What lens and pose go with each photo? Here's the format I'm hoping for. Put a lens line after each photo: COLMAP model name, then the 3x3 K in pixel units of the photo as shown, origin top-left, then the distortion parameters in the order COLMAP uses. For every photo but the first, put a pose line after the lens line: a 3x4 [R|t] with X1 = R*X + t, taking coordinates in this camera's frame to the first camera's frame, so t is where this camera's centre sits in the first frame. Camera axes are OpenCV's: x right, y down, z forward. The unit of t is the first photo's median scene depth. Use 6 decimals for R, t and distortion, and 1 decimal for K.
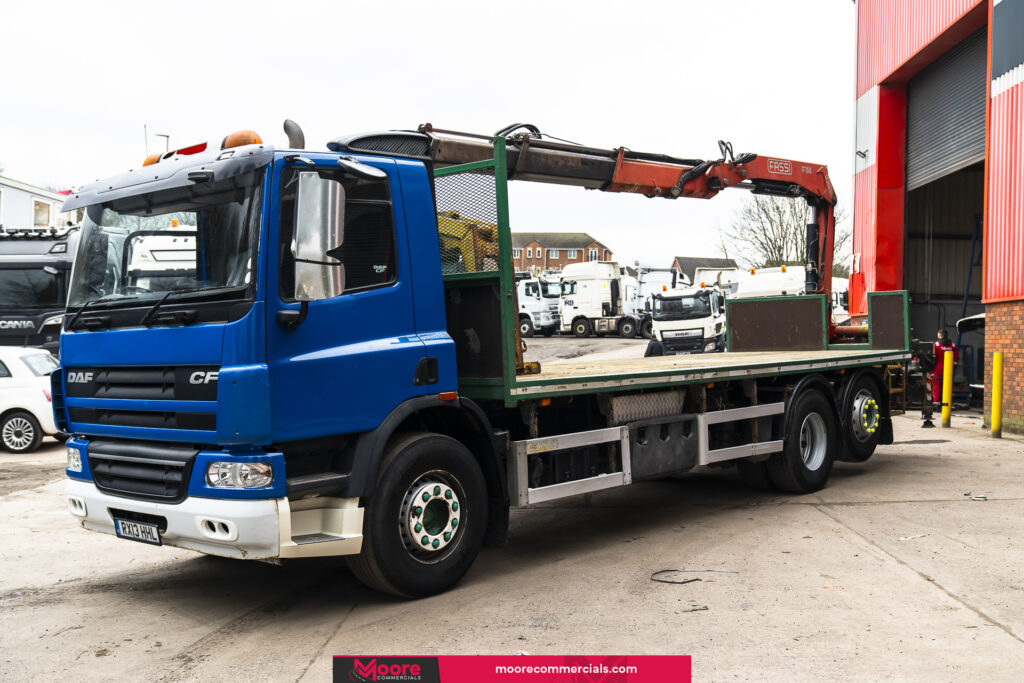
lens RADIAL K [[1051.4, 0, 512.0], [0, 1051.4, 341.5], [0, 0, 1]] dist [0.072456, 0.001451]
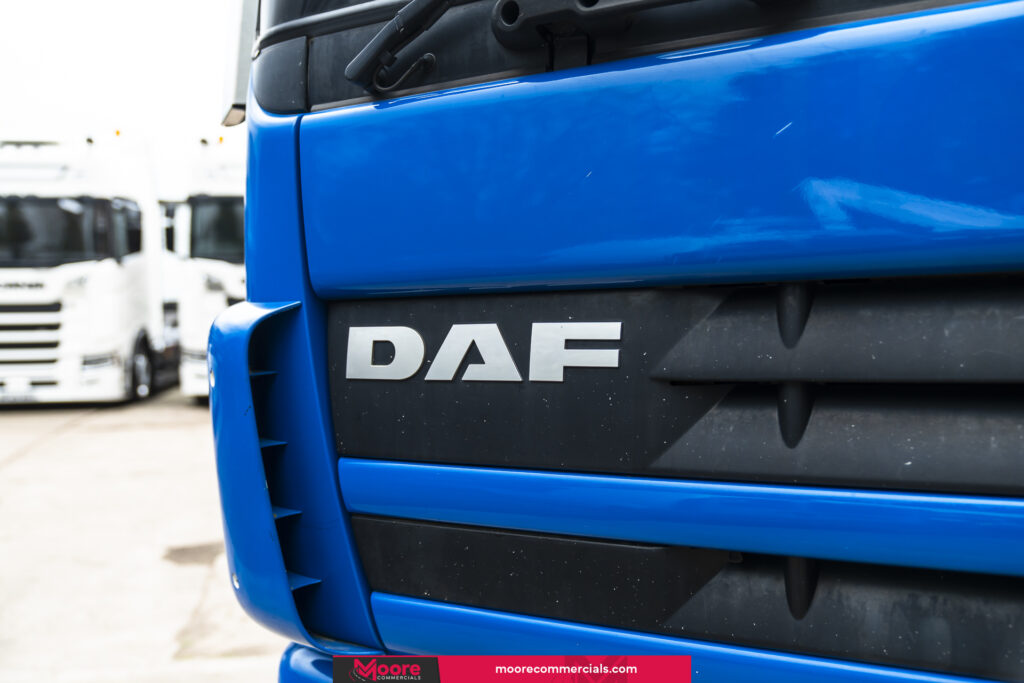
lens RADIAL K [[1051.4, 0, 512.0], [0, 1051.4, 341.5], [0, 0, 1]] dist [0.072456, 0.001451]
pose [[0.970574, -0.021386, 0.239852, -0.348356], [0.012911, 0.999237, 0.036852, 0.020377], [-0.240457, -0.032671, 0.970110, 0.657492]]
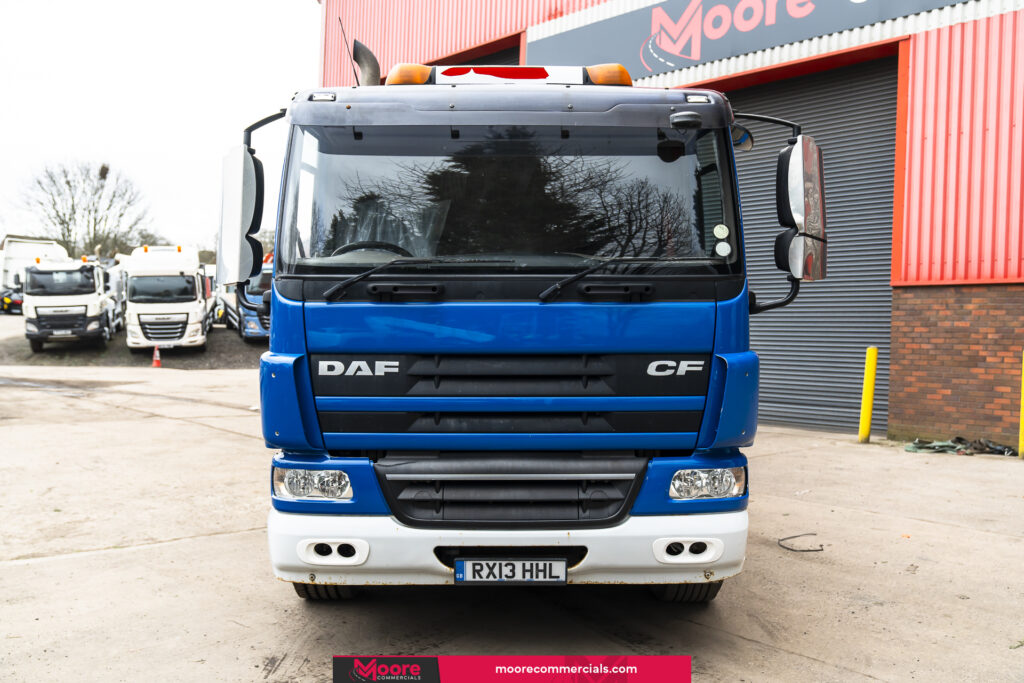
lens RADIAL K [[1006.0, 0, 512.0], [0, 1006.0, 341.5], [0, 0, 1]] dist [-0.002157, -0.005183]
pose [[0.730893, 0.007263, 0.682454, -0.619032], [-0.020720, 0.999719, 0.011551, 0.005113], [-0.682178, -0.022583, 0.730838, 0.354752]]
